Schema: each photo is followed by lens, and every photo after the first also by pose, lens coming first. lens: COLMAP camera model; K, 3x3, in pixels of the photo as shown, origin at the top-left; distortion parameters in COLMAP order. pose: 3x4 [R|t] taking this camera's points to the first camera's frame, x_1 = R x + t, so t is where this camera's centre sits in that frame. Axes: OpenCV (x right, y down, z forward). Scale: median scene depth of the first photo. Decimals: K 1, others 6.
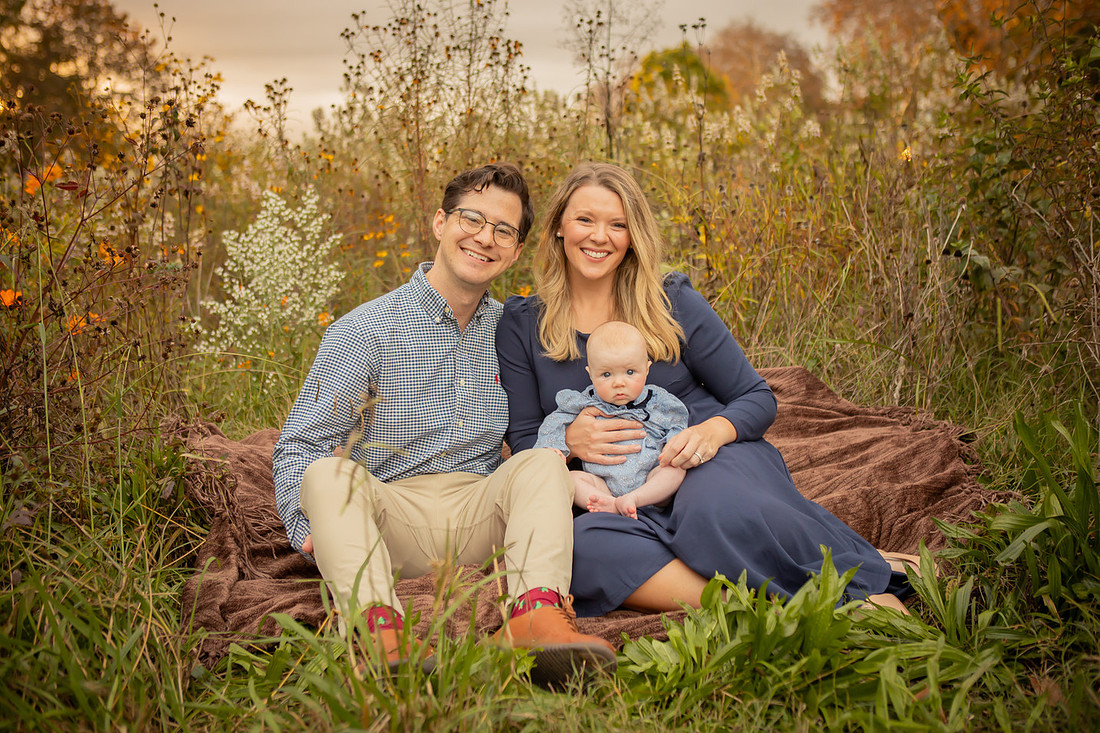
lens RADIAL K [[1253.1, 0, 550.0], [0, 1253.1, 366.5], [0, 0, 1]] dist [0.010262, 0.021477]
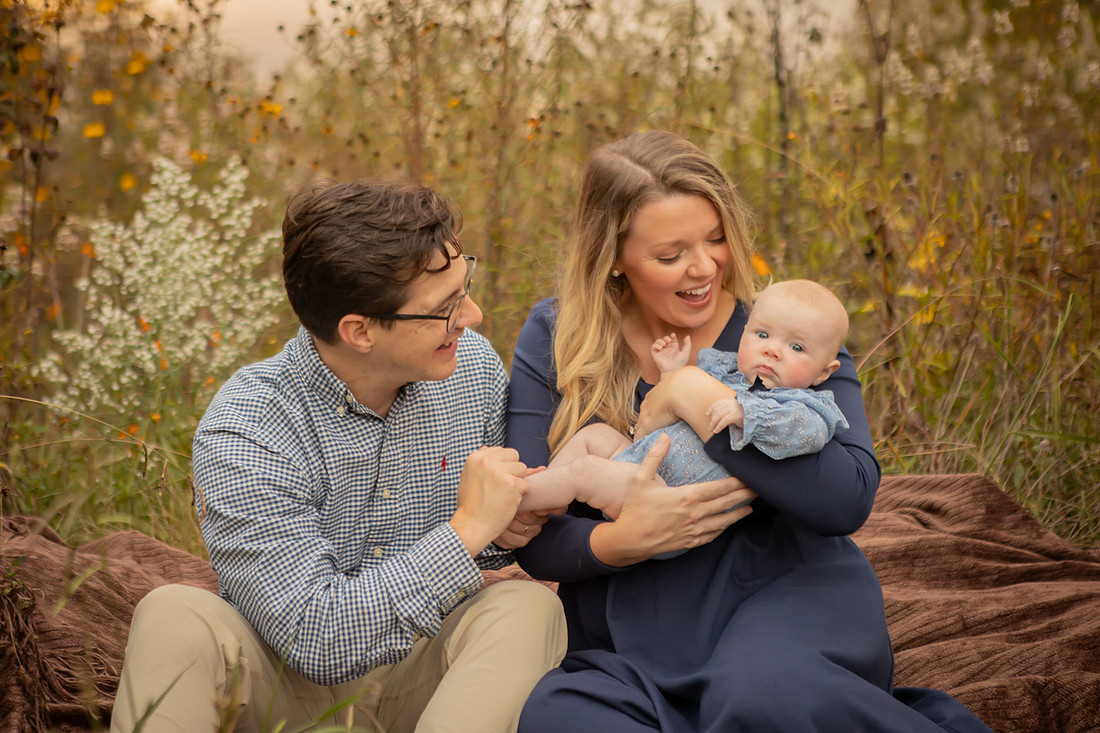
lens RADIAL K [[2231.5, 0, 489.9], [0, 2231.5, 351.0], [0, 0, 1]] dist [0.229436, -0.260025]
pose [[0.990388, 0.042000, -0.131785, 0.091873], [-0.049473, 0.997317, -0.053956, 0.009604], [0.129166, 0.059958, 0.989809, -0.095102]]
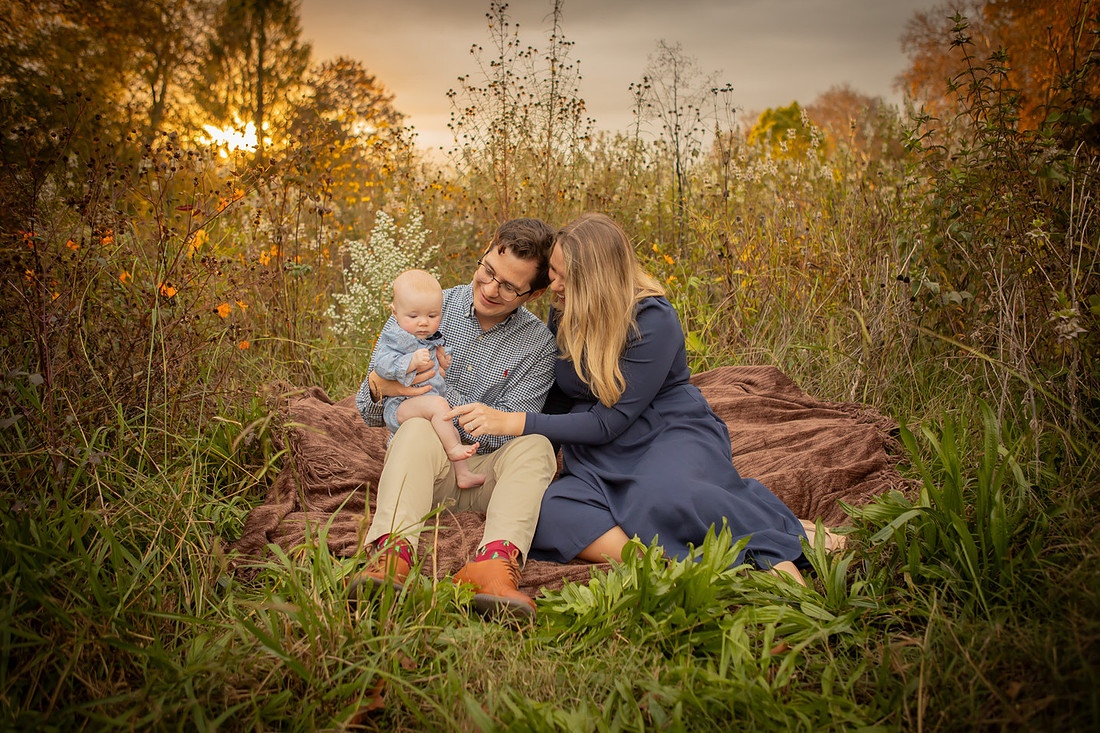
lens RADIAL K [[953.4, 0, 564.6], [0, 953.4, 352.5], [0, 0, 1]] dist [-0.038949, 0.001782]
pose [[0.991430, 0.046079, -0.122241, 0.094539], [-0.045198, 0.998928, 0.009979, -0.011572], [0.122570, -0.004368, 0.992450, 0.036280]]
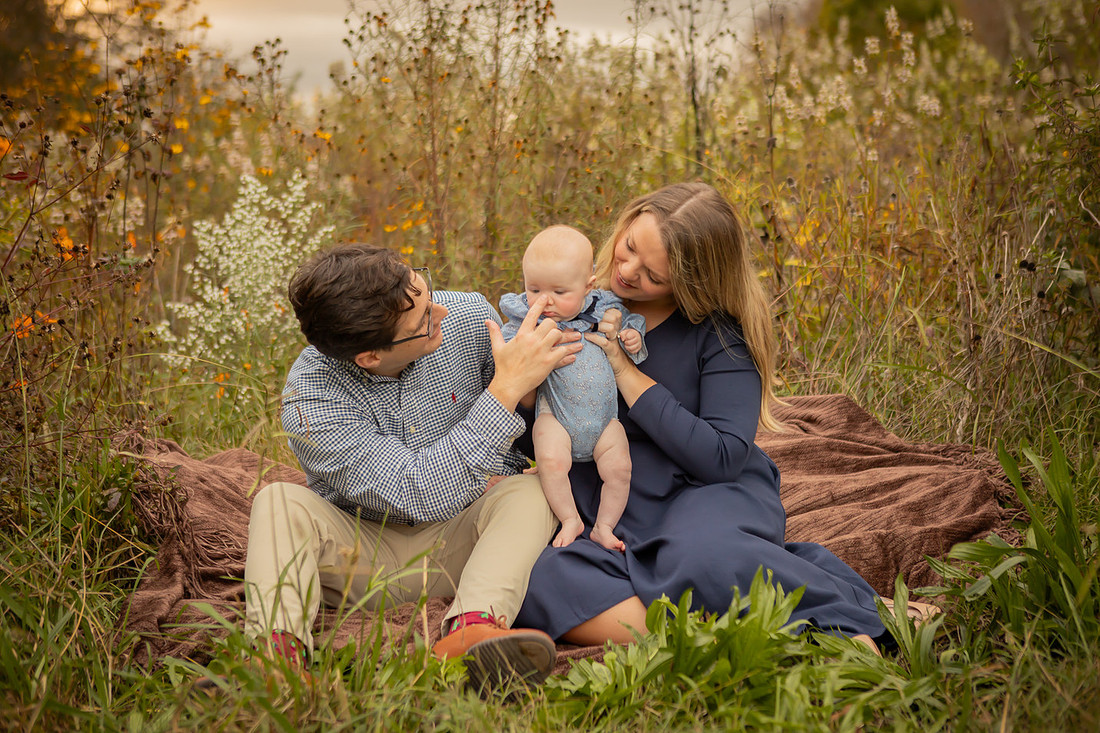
lens RADIAL K [[1808.7, 0, 550.0], [0, 1808.7, 366.5], [0, 0, 1]] dist [0.097159, 0.037996]
pose [[0.996344, 0.026485, -0.081228, 0.086101], [-0.028461, 0.999324, -0.023262, 0.013435], [0.080557, 0.025489, 0.996424, -0.219821]]
